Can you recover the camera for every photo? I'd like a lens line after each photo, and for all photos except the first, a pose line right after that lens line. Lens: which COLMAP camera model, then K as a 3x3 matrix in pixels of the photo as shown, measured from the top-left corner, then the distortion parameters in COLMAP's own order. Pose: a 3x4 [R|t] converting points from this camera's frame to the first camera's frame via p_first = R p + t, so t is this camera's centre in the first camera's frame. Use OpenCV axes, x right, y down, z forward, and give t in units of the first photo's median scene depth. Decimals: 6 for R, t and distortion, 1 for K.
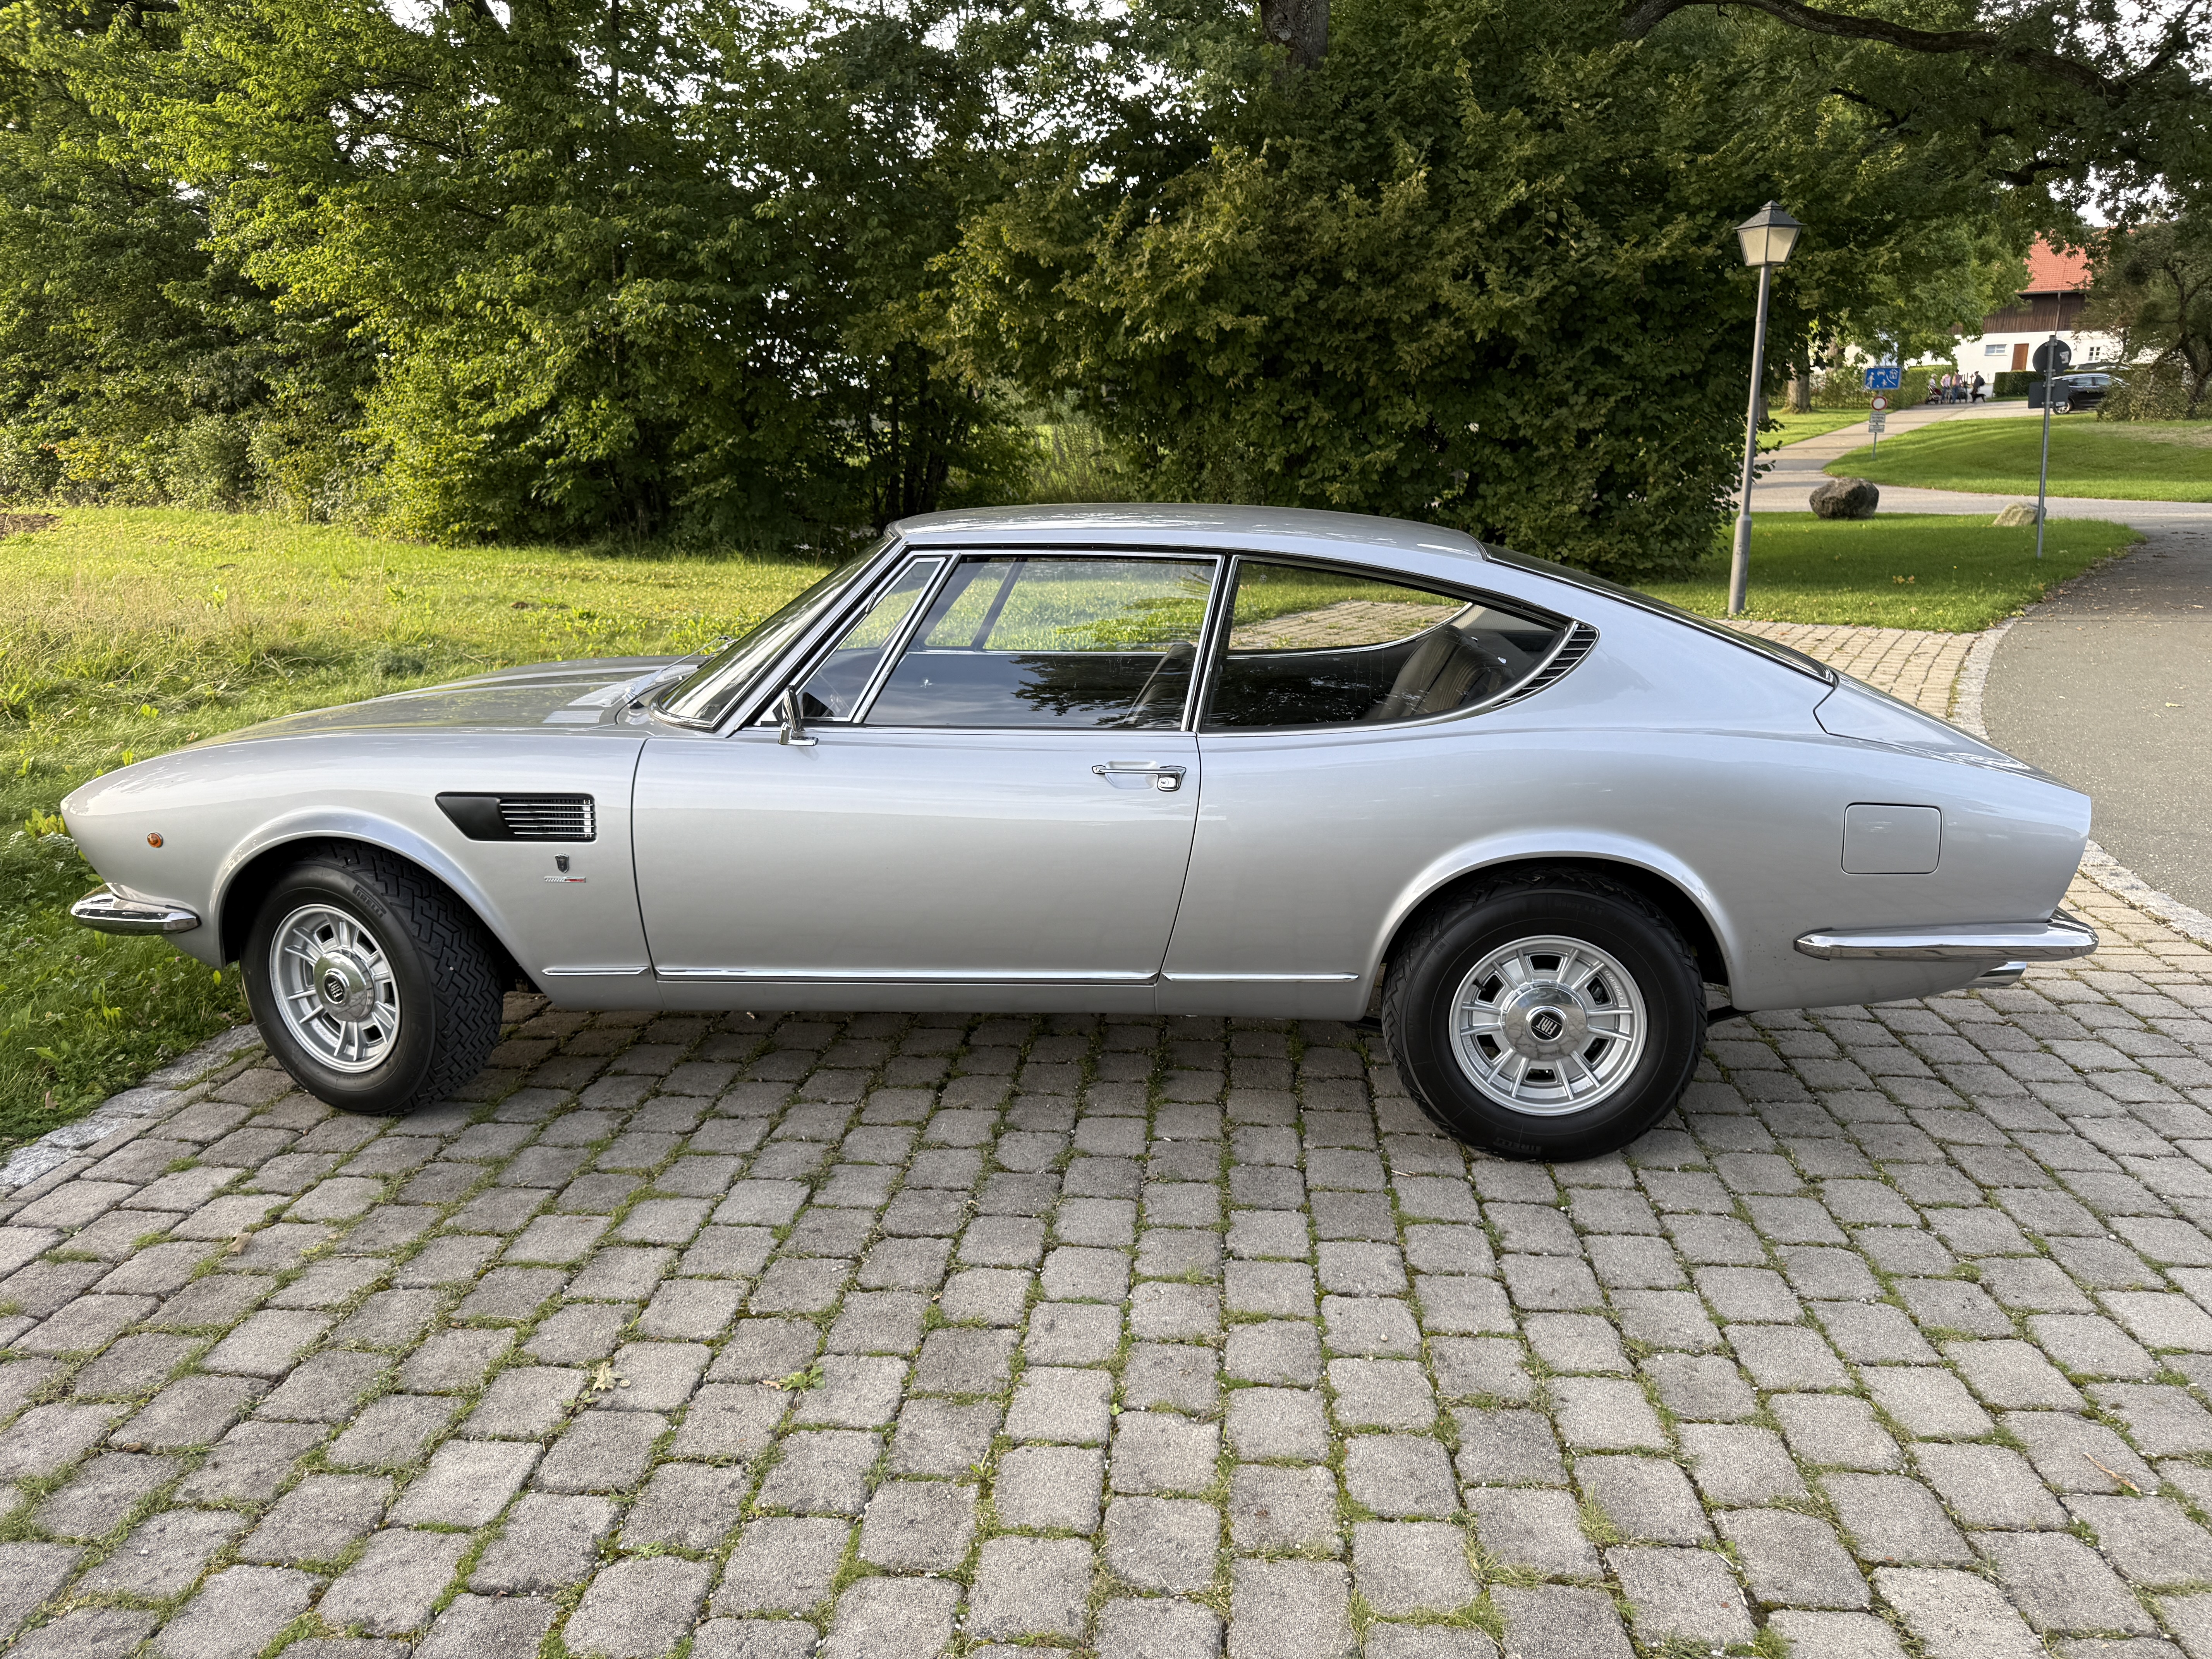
lens RADIAL K [[1578.4, 0, 1110.3], [0, 1578.4, 845.4], [0, 0, 1]] dist [0.027884, -0.026244]
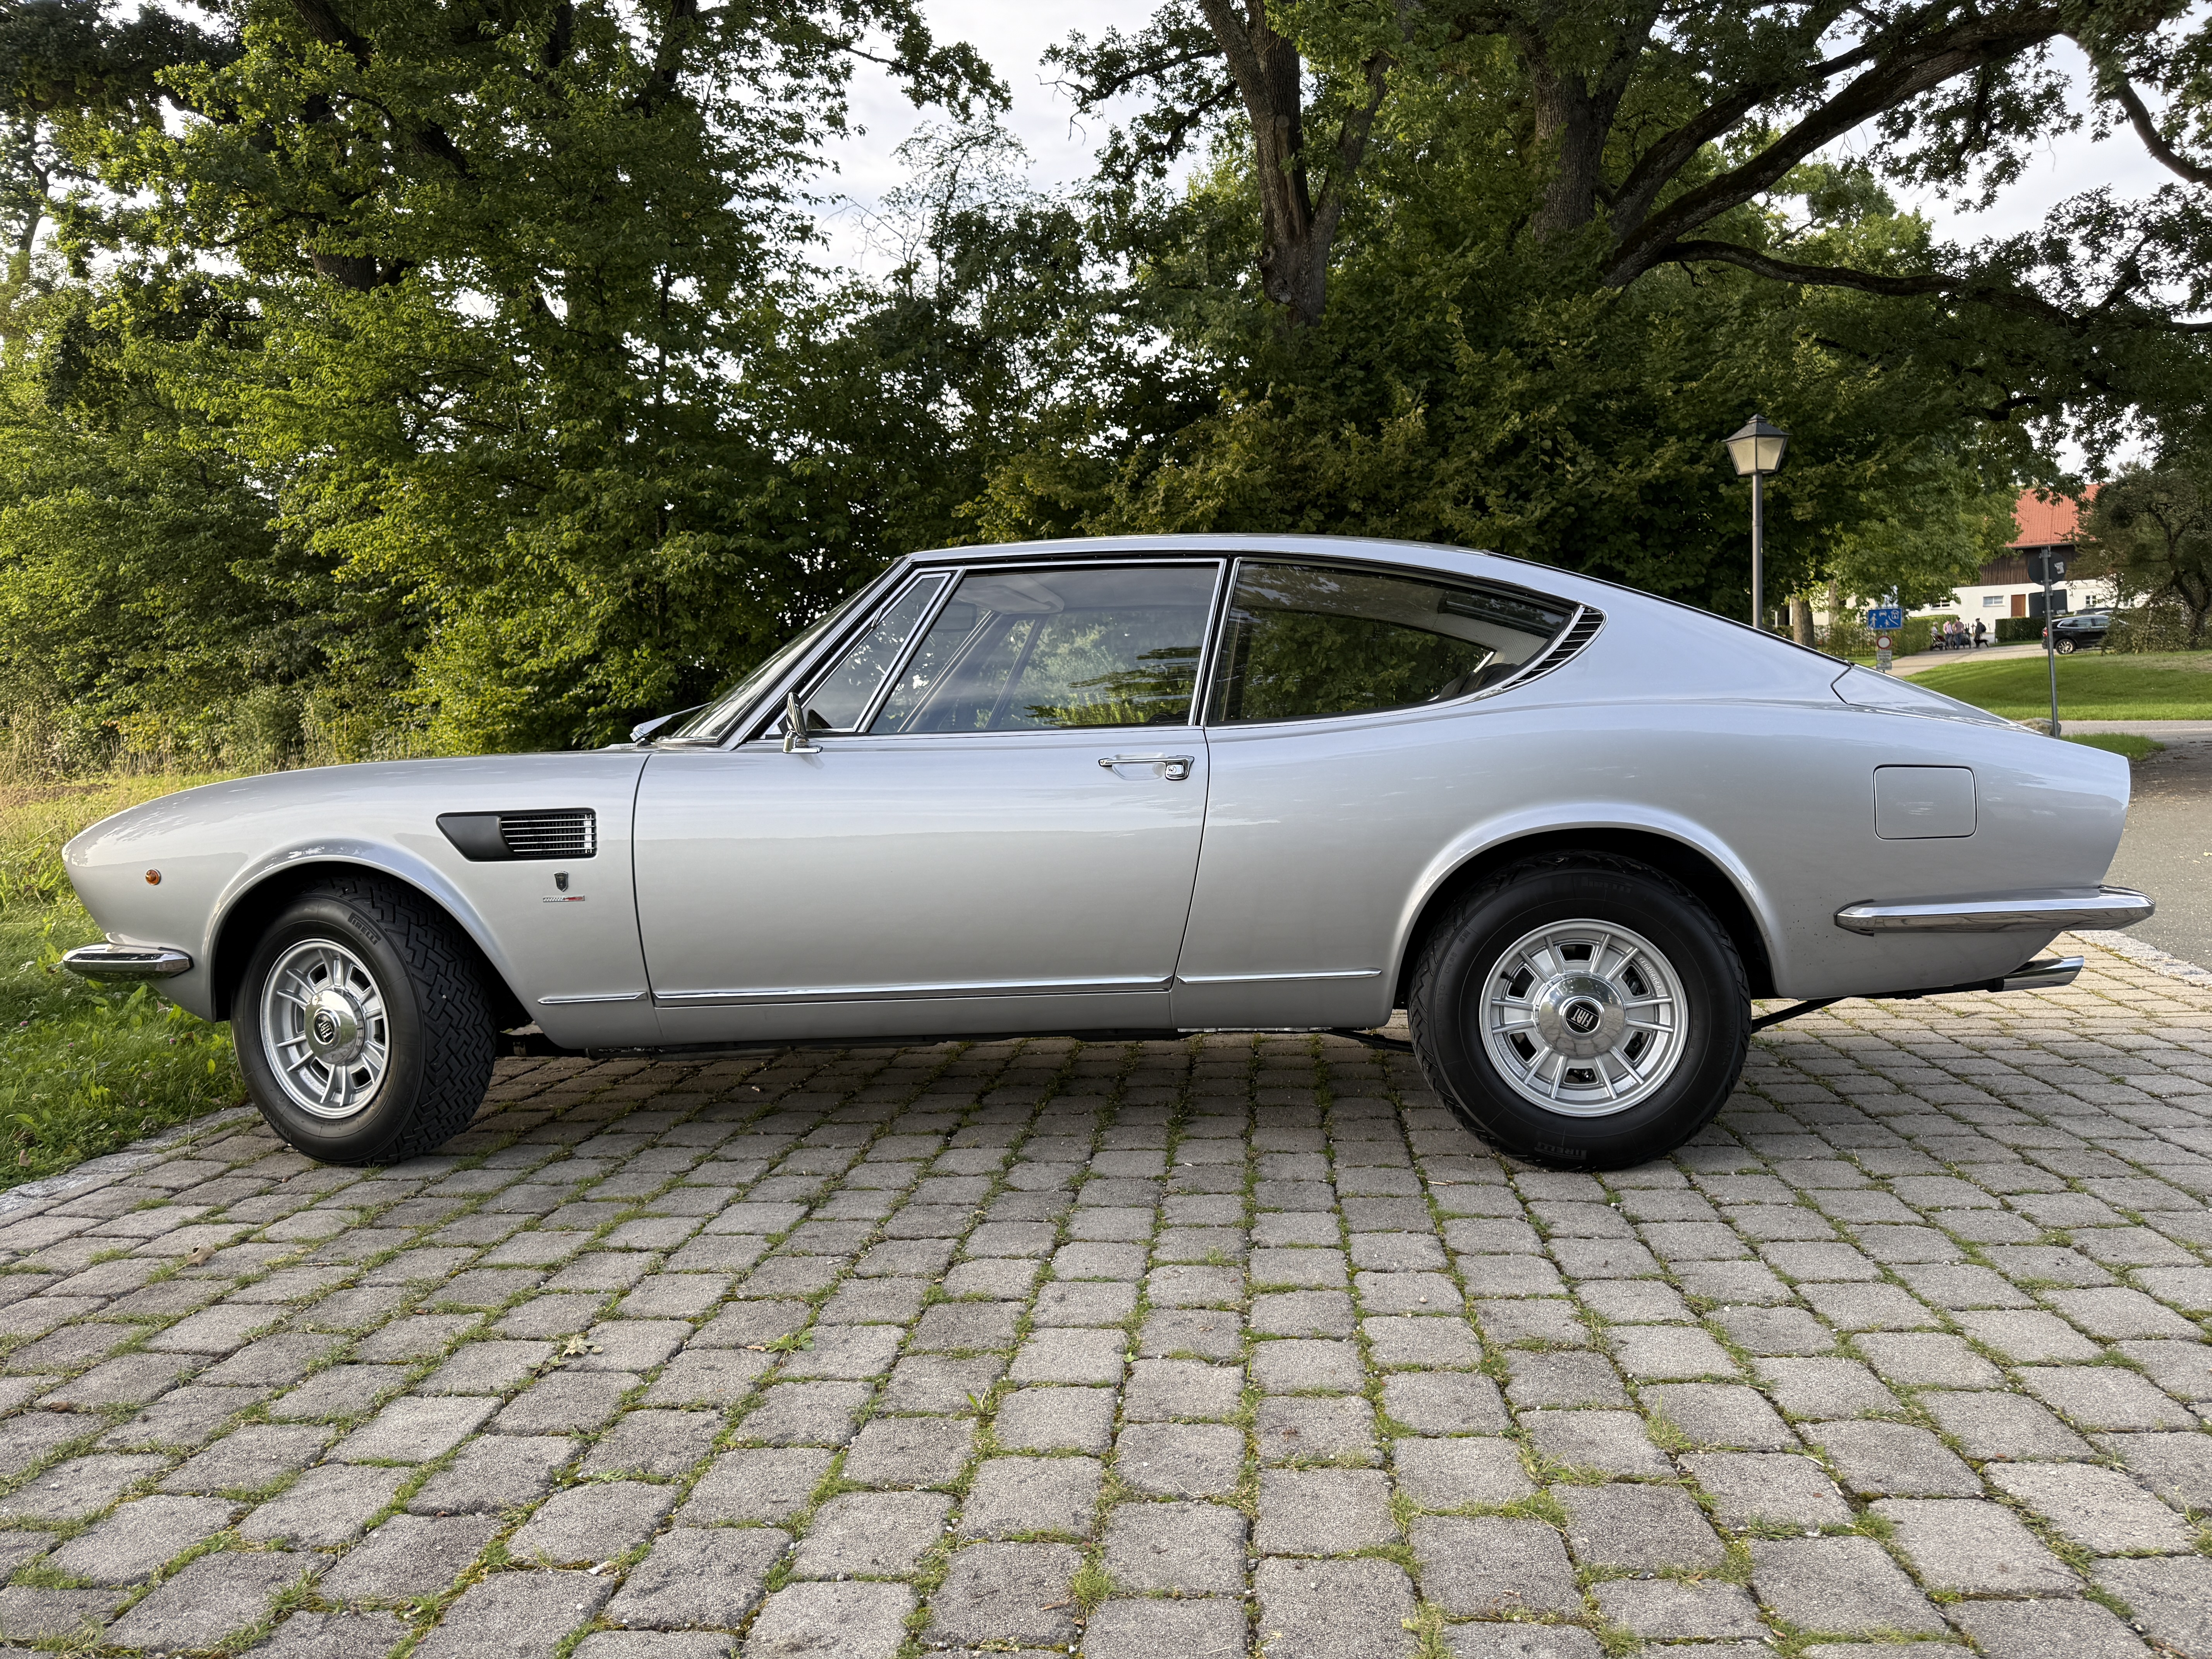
lens RADIAL K [[1578.4, 0, 1114.5], [0, 1578.4, 845.1], [0, 0, 1]] dist [0.027884, -0.026244]
pose [[0.999559, -0.024986, -0.016034, 0.012182], [0.021897, 0.985172, -0.170166, 0.163209], [0.020048, 0.169740, 0.985285, 0.038025]]
